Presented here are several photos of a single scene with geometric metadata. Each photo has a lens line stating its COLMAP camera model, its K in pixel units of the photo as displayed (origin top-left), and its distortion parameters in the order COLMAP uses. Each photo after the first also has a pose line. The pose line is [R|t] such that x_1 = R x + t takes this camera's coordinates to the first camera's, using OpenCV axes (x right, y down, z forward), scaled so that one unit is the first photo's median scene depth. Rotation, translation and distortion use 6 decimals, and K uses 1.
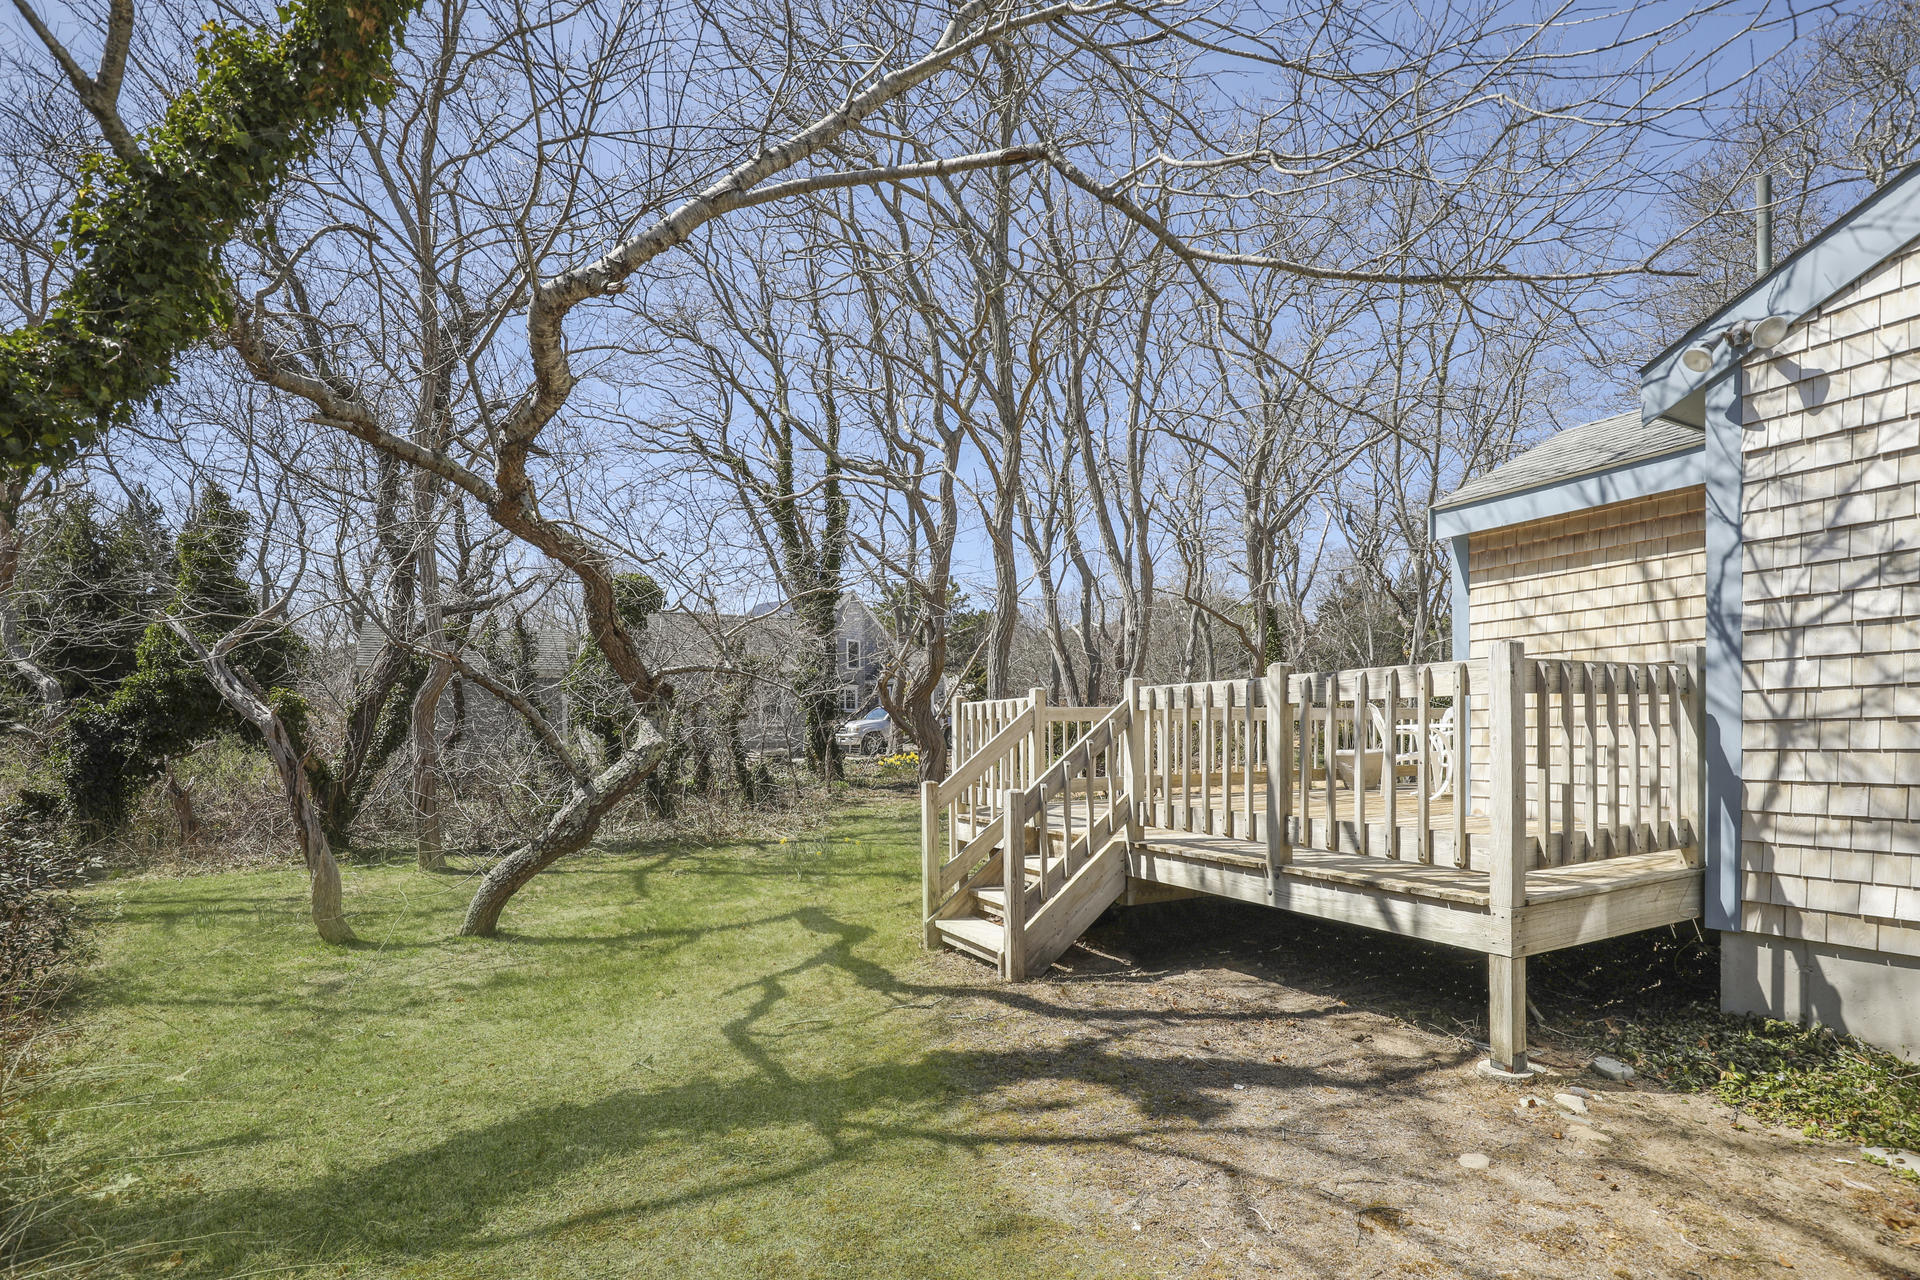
lens RADIAL K [[912.4, 0, 966.4], [0, 912.4, 738.1], [0, 0, 1]] dist [-0.035421, 0.008638]
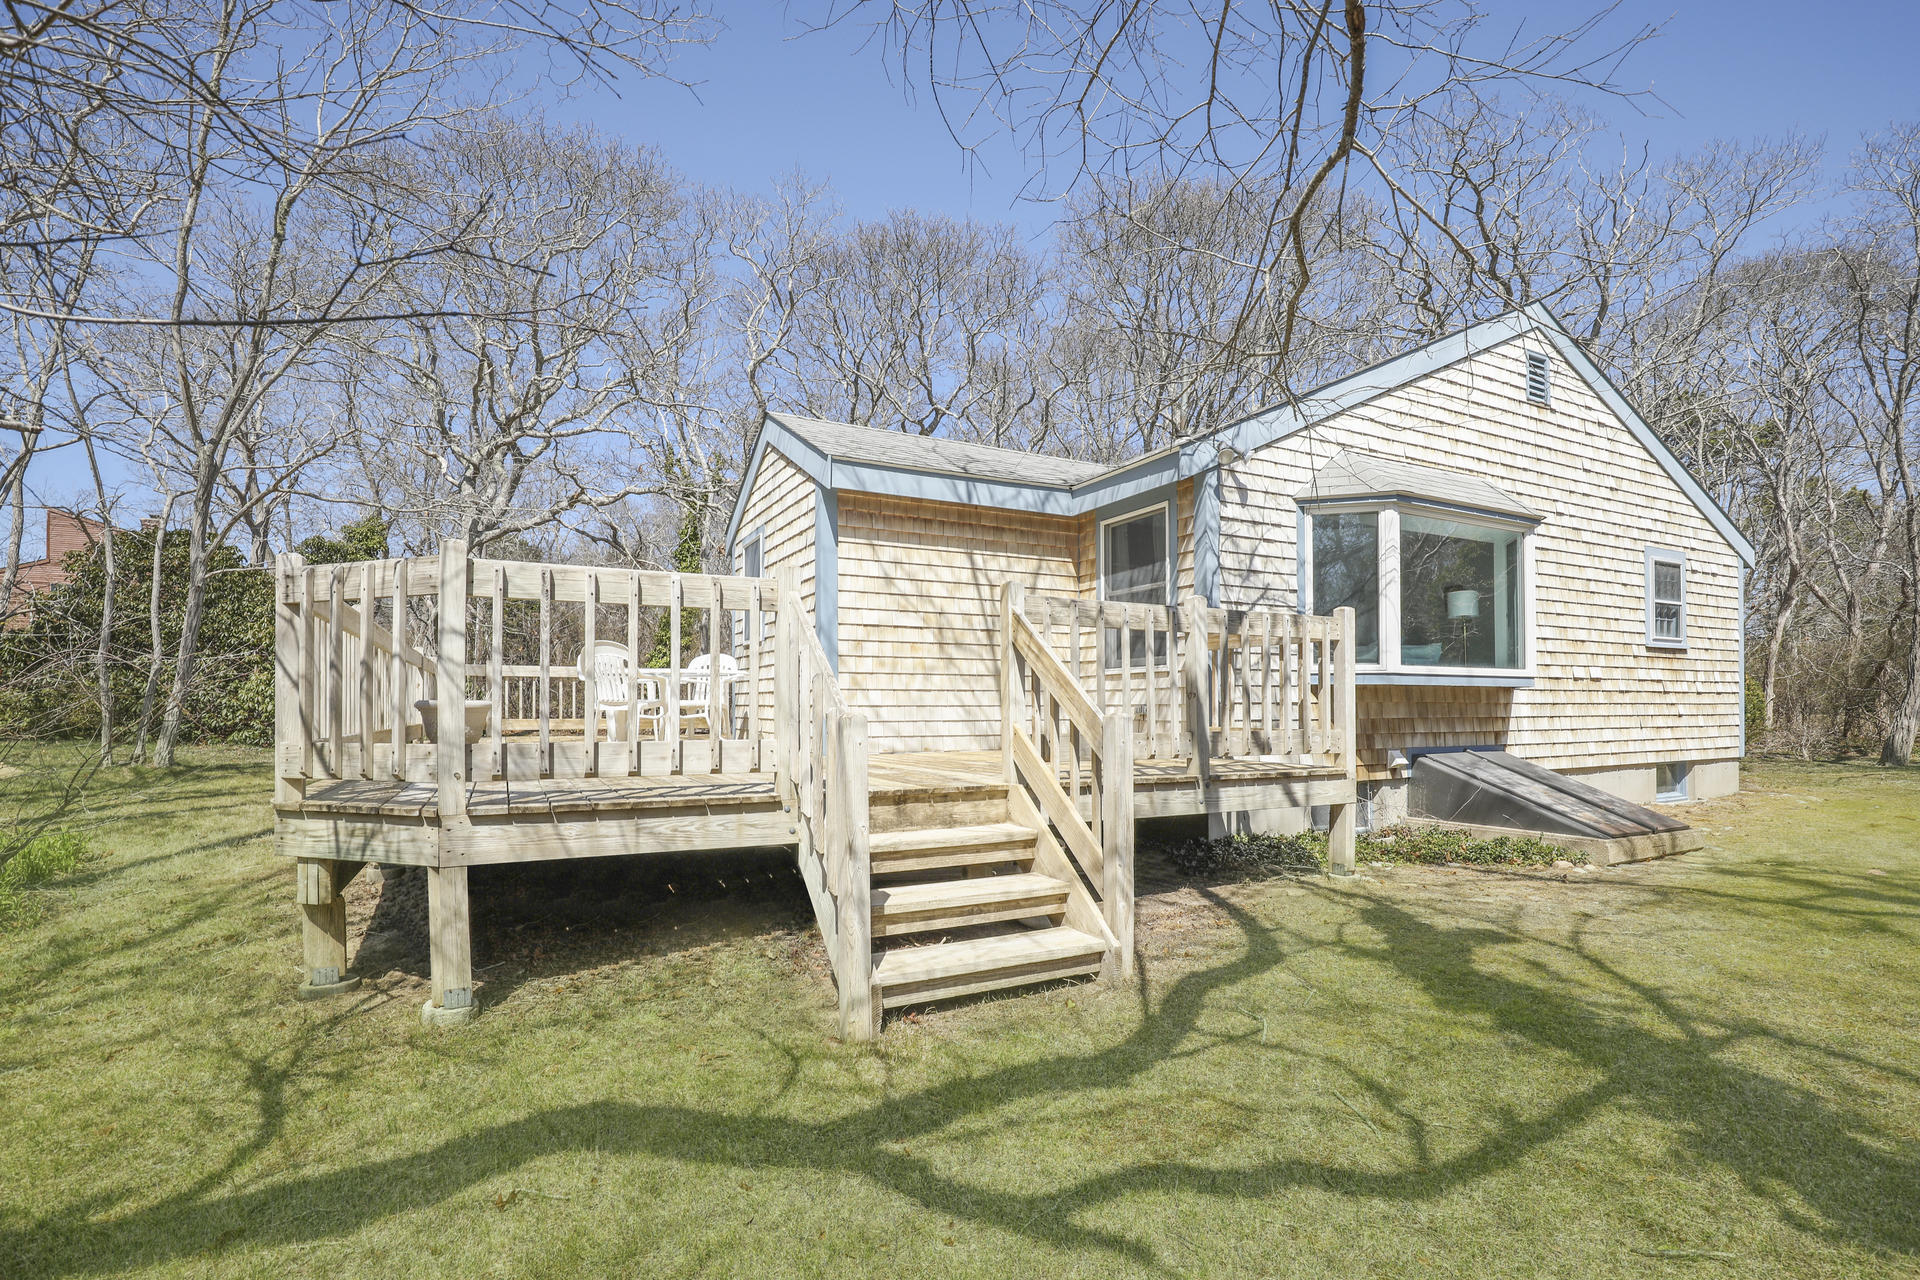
lens RADIAL K [[919.1, 0, 949.7], [0, 919.1, 723.8], [0, 0, 1]] dist [-0.024842, 0.001313]
pose [[-0.023006, -0.001819, 0.999734, -0.817898], [0.003840, 0.999991, 0.001908, 0.074454], [-0.999728, 0.003882, -0.022999, 1.393489]]
